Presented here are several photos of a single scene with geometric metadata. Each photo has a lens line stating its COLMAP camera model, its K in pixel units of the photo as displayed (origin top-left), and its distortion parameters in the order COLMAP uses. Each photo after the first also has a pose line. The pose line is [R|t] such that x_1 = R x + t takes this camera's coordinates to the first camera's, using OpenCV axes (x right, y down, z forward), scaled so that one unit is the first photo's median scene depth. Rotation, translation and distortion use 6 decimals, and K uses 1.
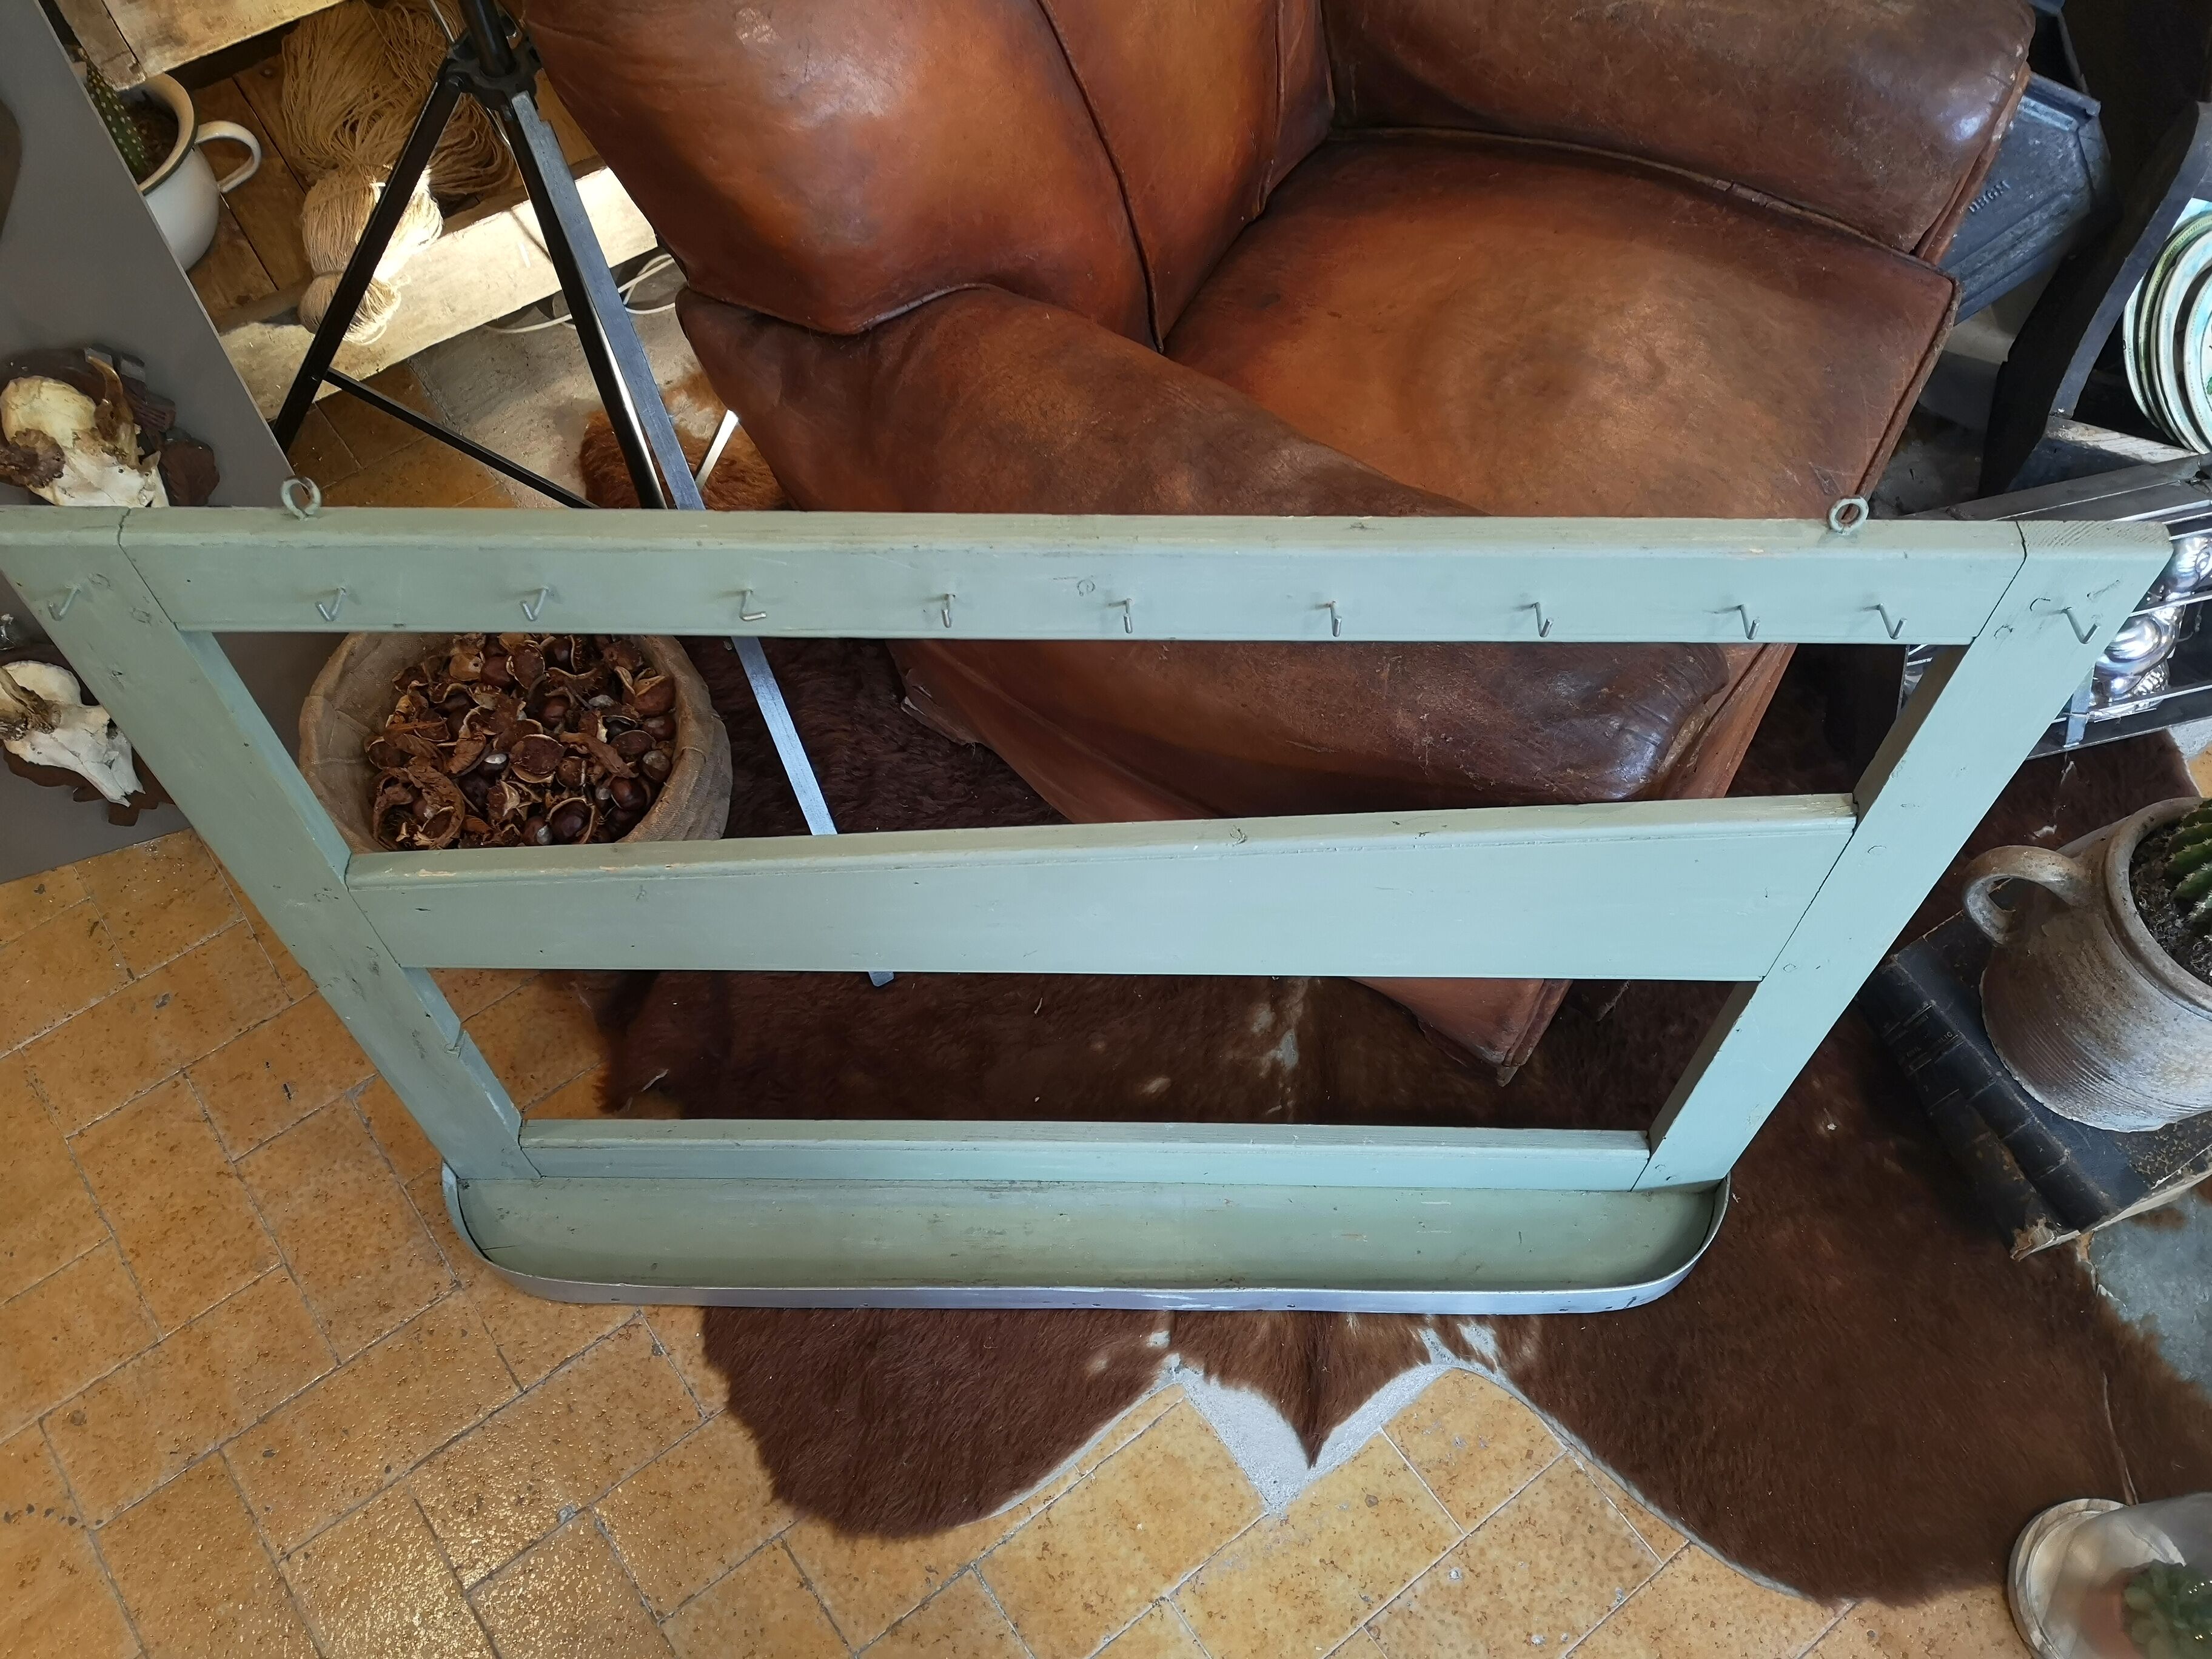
lens RADIAL K [[1771.5, 0, 1113.6], [0, 1771.5, 841.0], [0, 0, 1]] dist [0.019294, -0.045063]
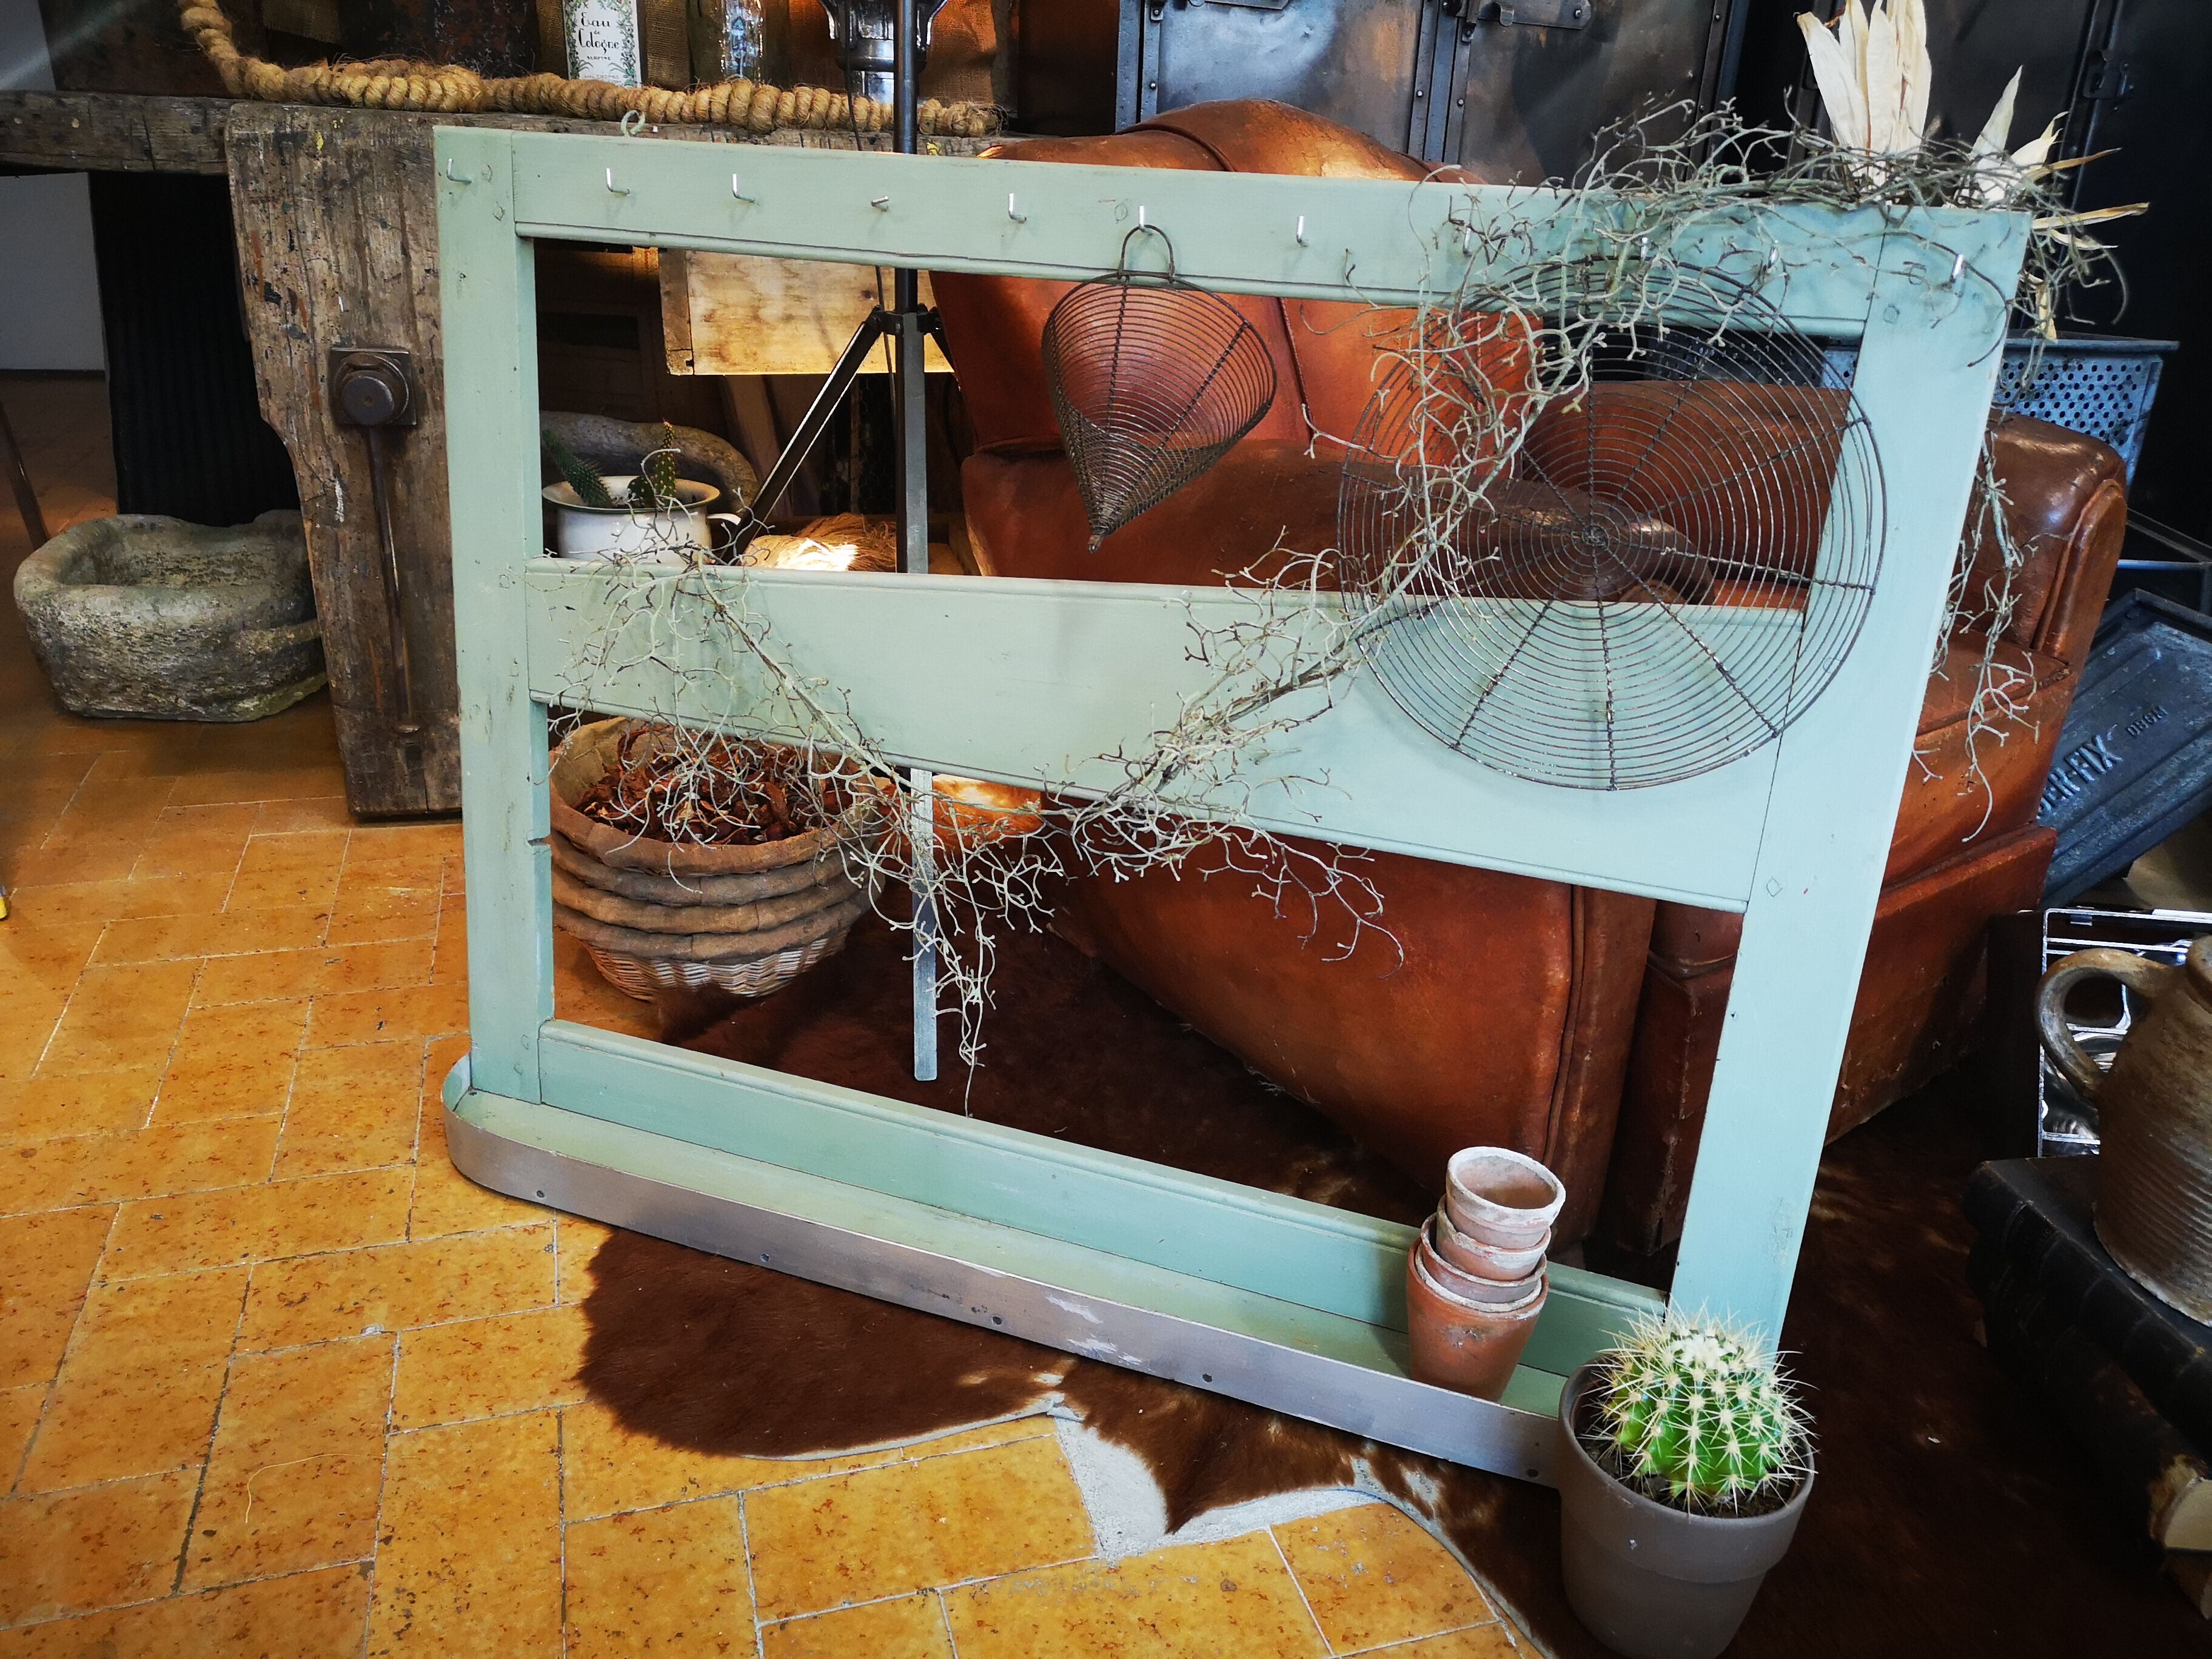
lens RADIAL K [[1718.7, 0, 1104.6], [0, 1718.7, 827.1], [0, 0, 1]] dist [0.043777, -0.041120]
pose [[0.940396, 0.167245, -0.296116, 0.260189], [-0.317323, 0.744693, -0.587145, 0.579862], [0.122318, 0.646113, 0.753377, 0.205583]]
